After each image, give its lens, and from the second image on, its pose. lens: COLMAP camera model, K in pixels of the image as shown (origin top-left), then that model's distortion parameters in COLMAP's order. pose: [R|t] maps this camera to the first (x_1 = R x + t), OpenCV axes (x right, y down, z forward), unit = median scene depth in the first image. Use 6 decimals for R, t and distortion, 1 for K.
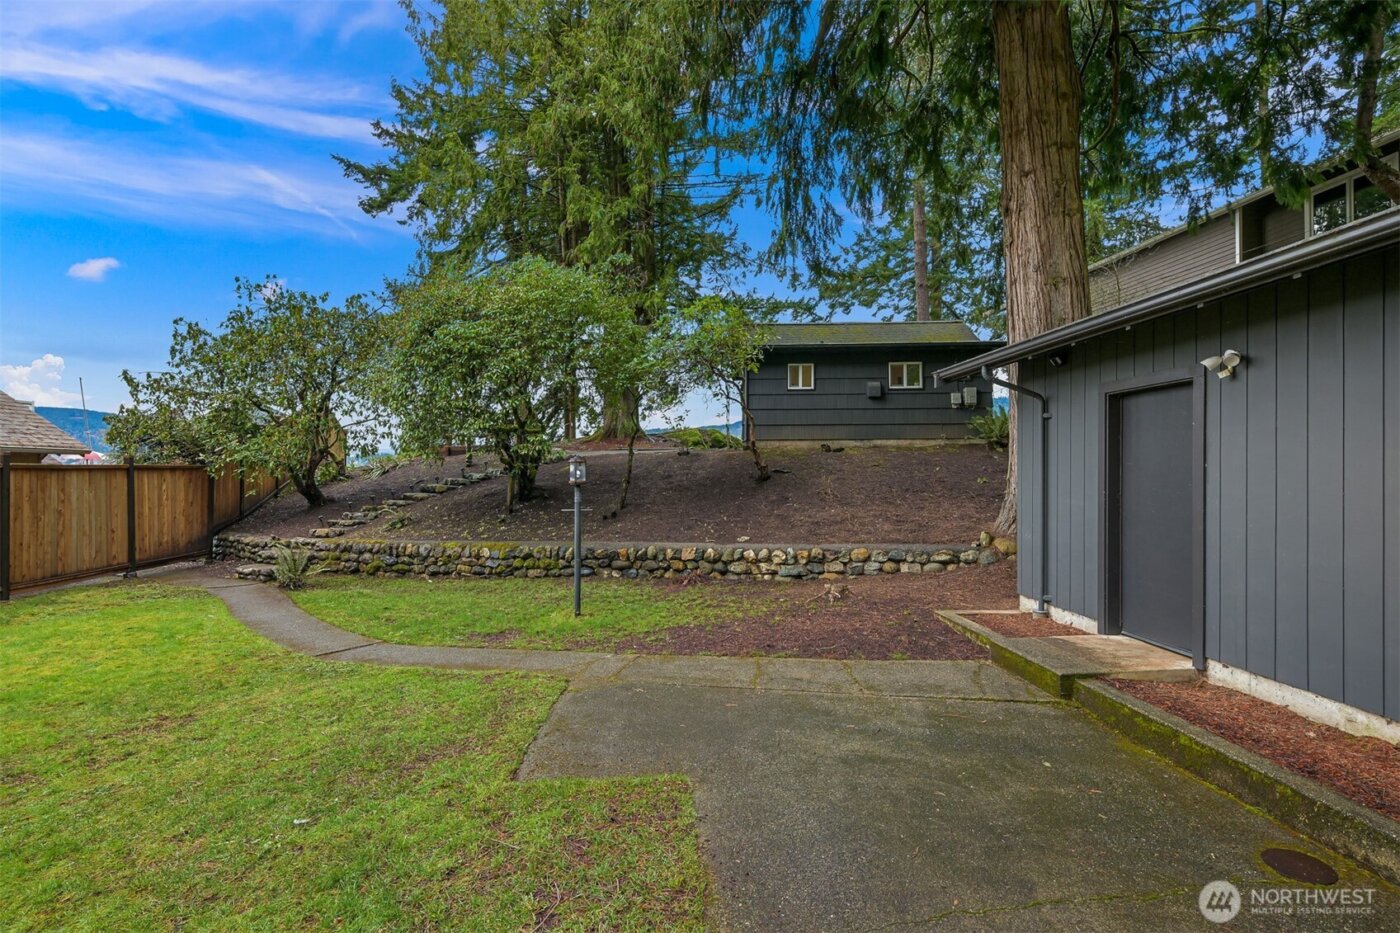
lens RADIAL K [[667.7, 0, 695.9], [0, 667.7, 483.9], [0, 0, 1]] dist [-0.000382, -0.000154]
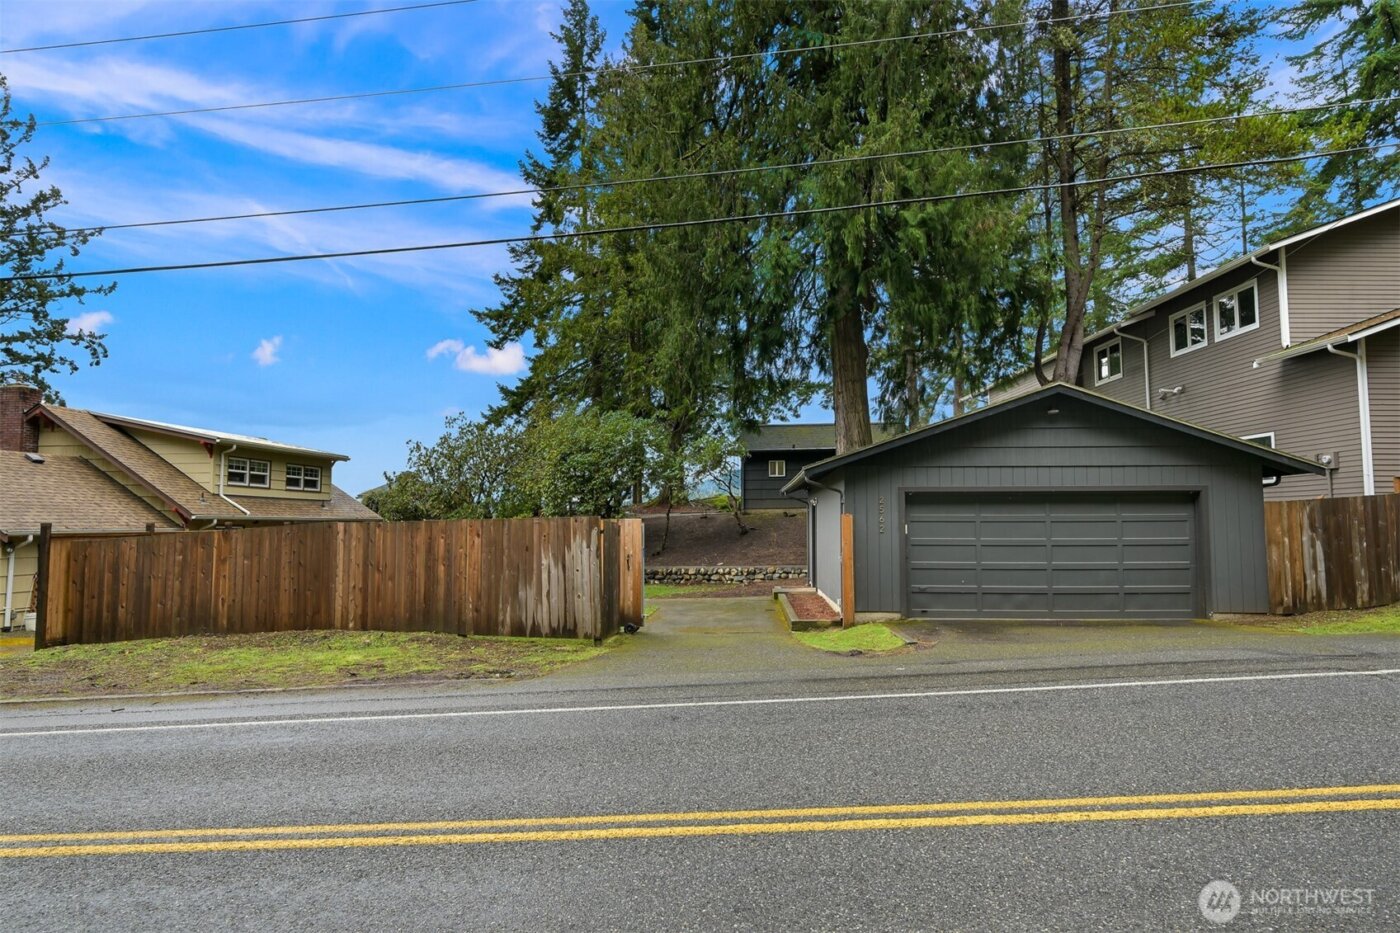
lens RADIAL K [[804.7, 0, 700.5], [0, 804.7, 474.6], [0, 0, 1]] dist [-0.002180, -0.000213]
pose [[0.993256, -0.011143, -0.115407, 0.271382], [0.002509, 0.997204, -0.074689, -0.003541], [0.115917, 0.073896, 0.990506, -1.293663]]
